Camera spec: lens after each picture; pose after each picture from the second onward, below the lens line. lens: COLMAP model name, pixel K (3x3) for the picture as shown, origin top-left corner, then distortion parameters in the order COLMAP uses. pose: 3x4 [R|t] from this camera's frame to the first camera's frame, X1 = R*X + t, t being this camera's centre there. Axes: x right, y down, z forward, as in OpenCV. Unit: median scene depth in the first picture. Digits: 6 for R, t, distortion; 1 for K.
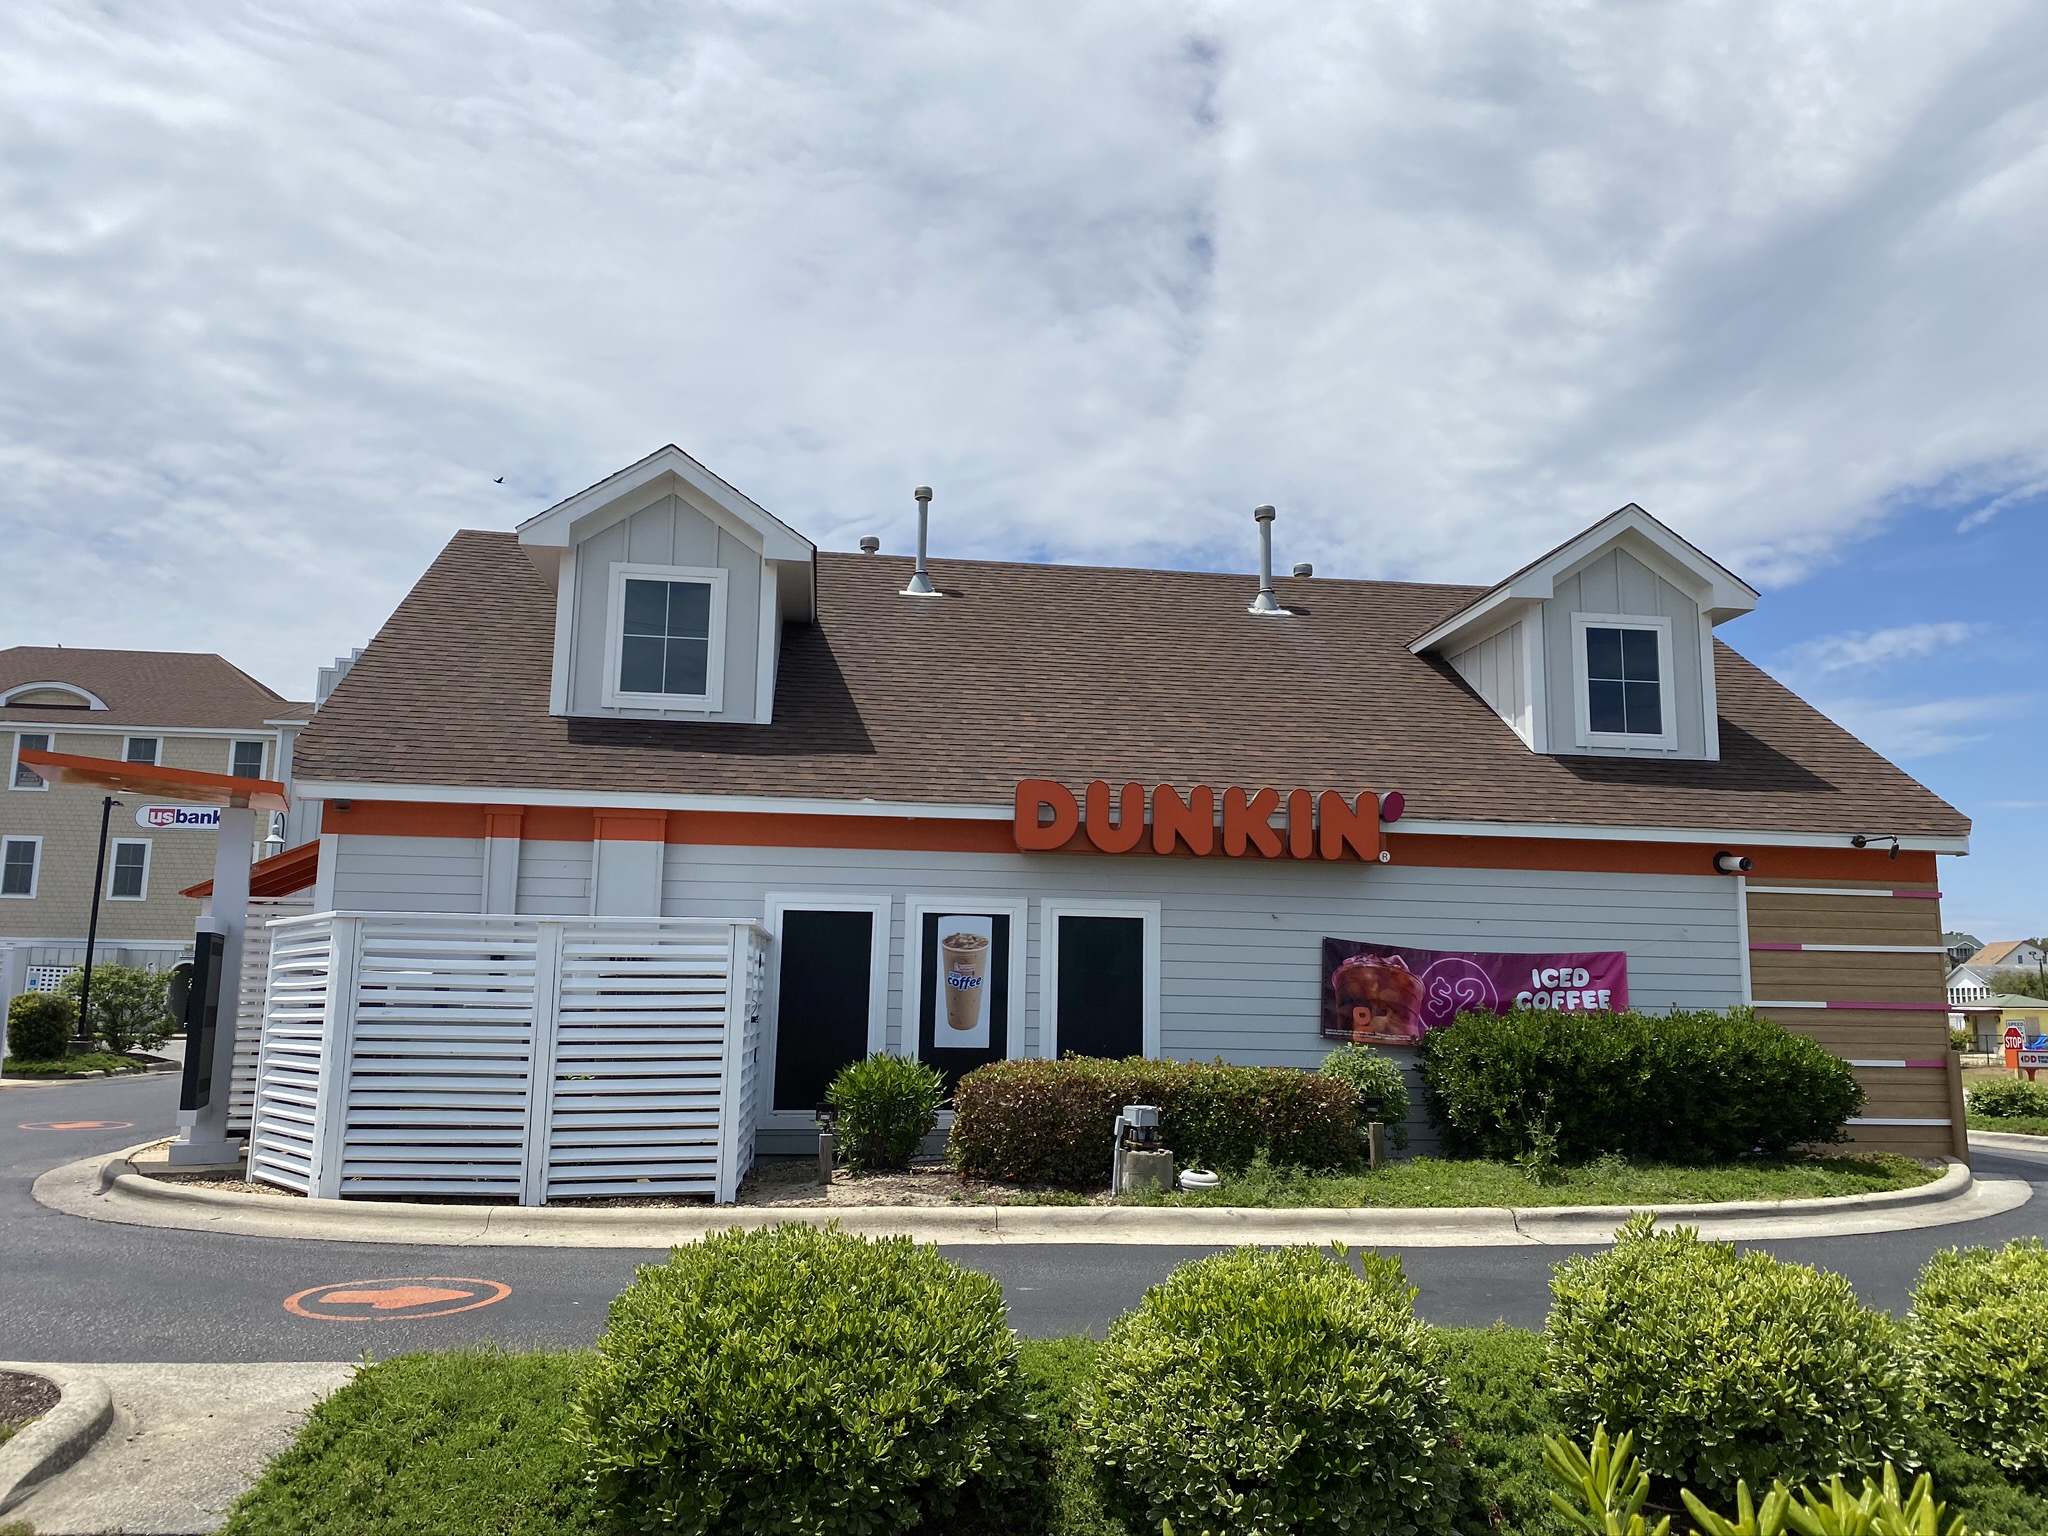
lens RADIAL K [[1550.0, 0, 1043.5], [0, 1550.0, 769.6], [0, 0, 1]] dist [0.010444, -0.005402]
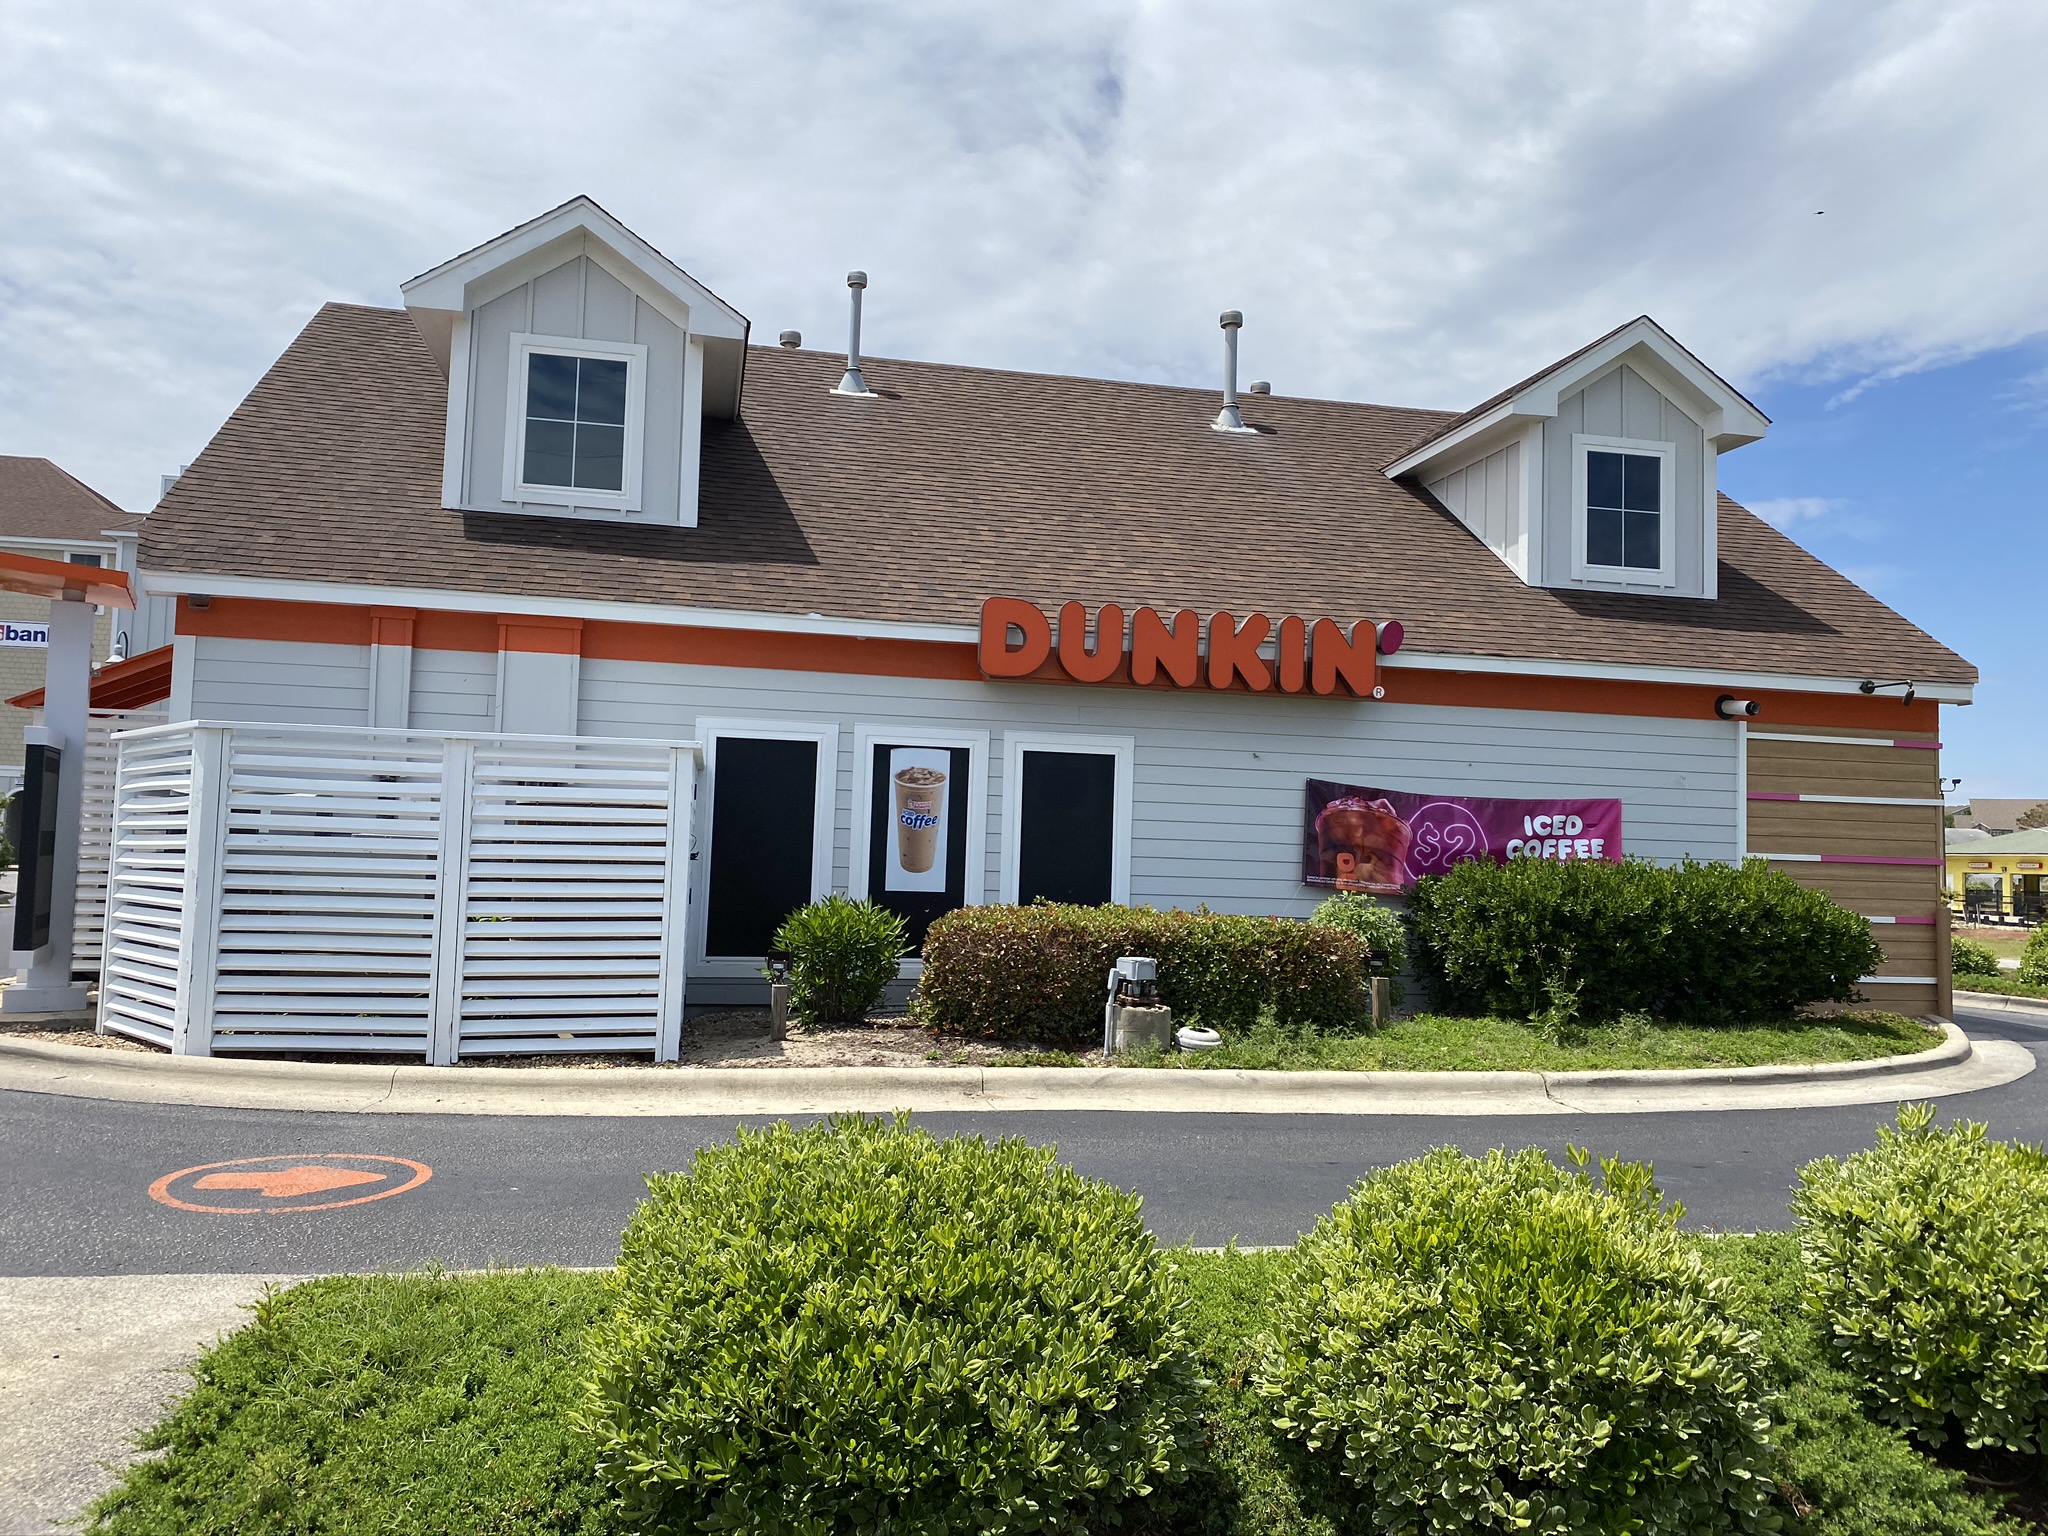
lens RADIAL K [[1534.7, 0, 1026.6], [0, 1534.7, 766.3], [0, 0, 1]] dist [0.029785, -0.030458]
pose [[0.997129, 0.019151, 0.073256, -0.060791], [-0.026057, 0.995183, 0.094508, 0.022132], [-0.071093, -0.096146, 0.992825, 0.120211]]
